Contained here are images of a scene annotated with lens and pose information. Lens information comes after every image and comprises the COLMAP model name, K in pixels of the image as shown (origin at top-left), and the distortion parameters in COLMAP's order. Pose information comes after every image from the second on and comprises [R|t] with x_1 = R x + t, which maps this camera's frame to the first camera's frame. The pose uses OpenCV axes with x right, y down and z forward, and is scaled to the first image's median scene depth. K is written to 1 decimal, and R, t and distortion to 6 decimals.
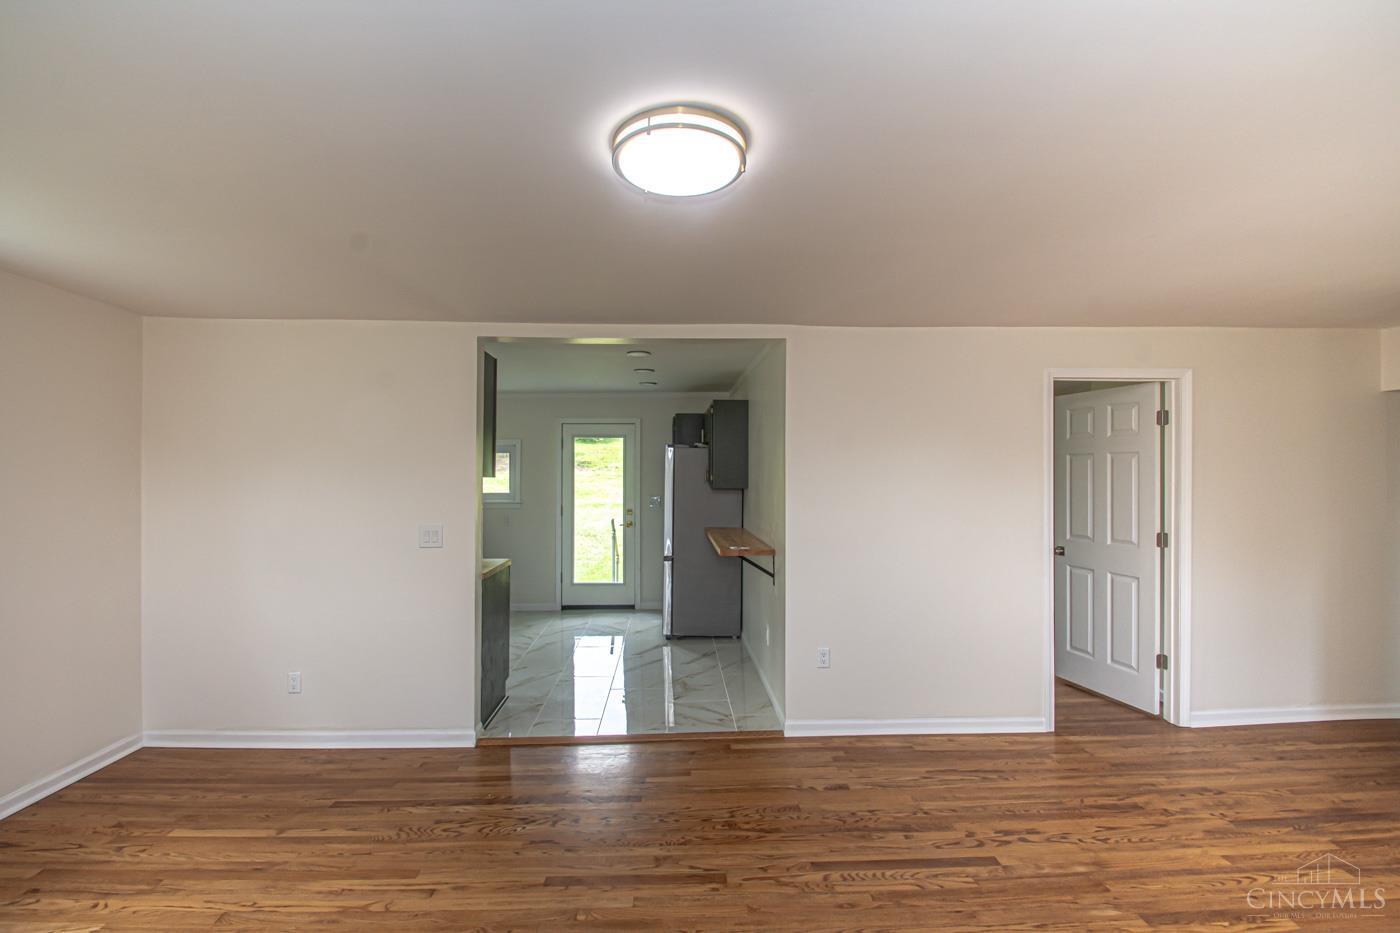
lens RADIAL K [[622.6, 0, 710.7], [0, 622.6, 463.1], [0, 0, 1]] dist [-0.004828, -0.006362]
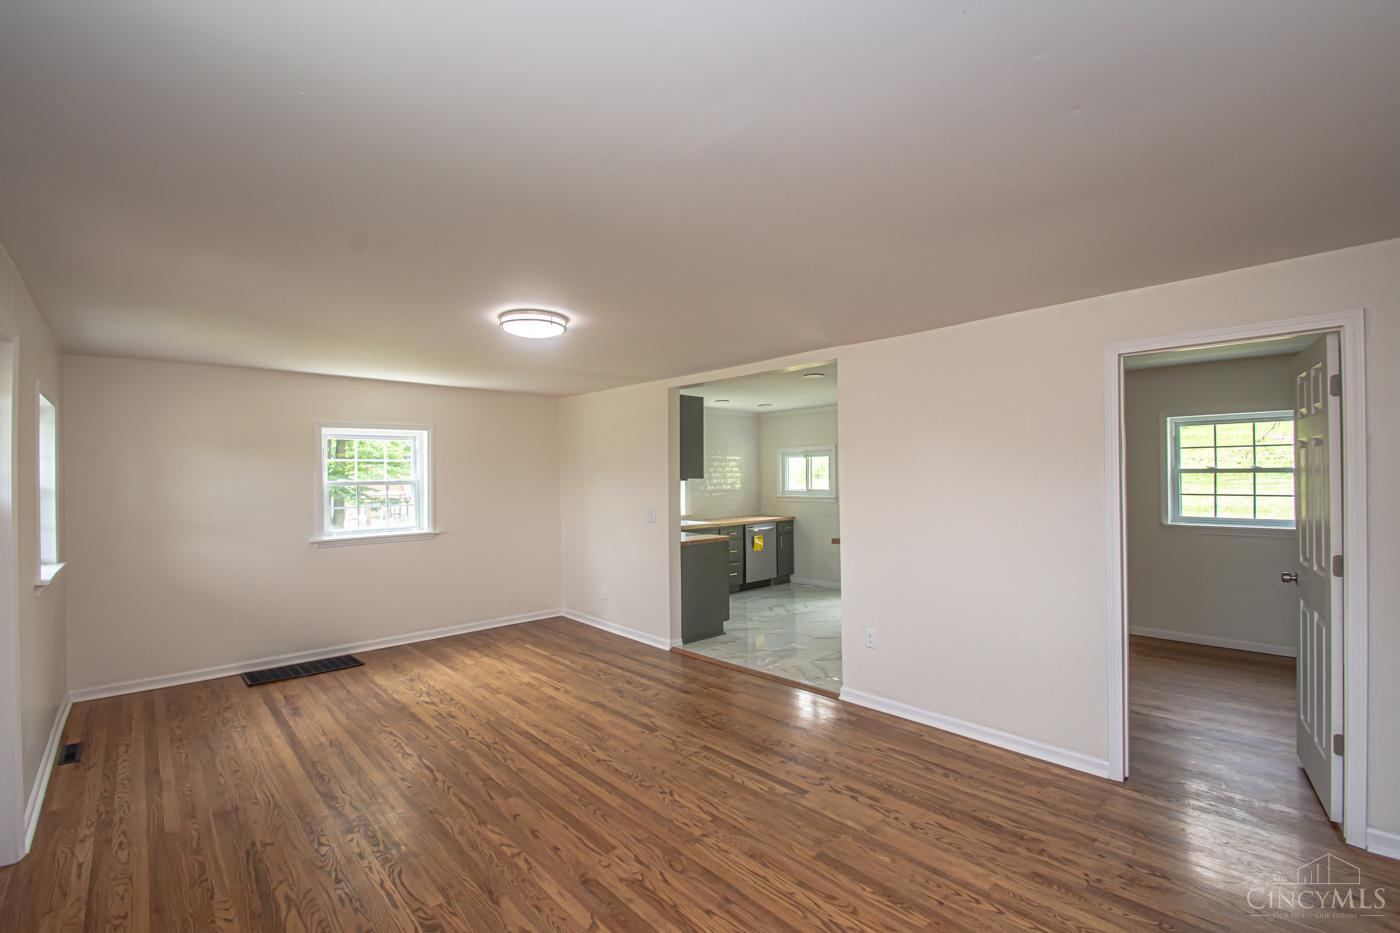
lens RADIAL K [[622.6, 0, 698.3], [0, 622.6, 474.0], [0, 0, 1]] dist [-0.004828, -0.006362]
pose [[0.648068, -0.010790, -0.761506, 1.135599], [0.021172, 0.999768, 0.003852, 0.007393], [0.761288, -0.018619, 0.648147, 0.057231]]
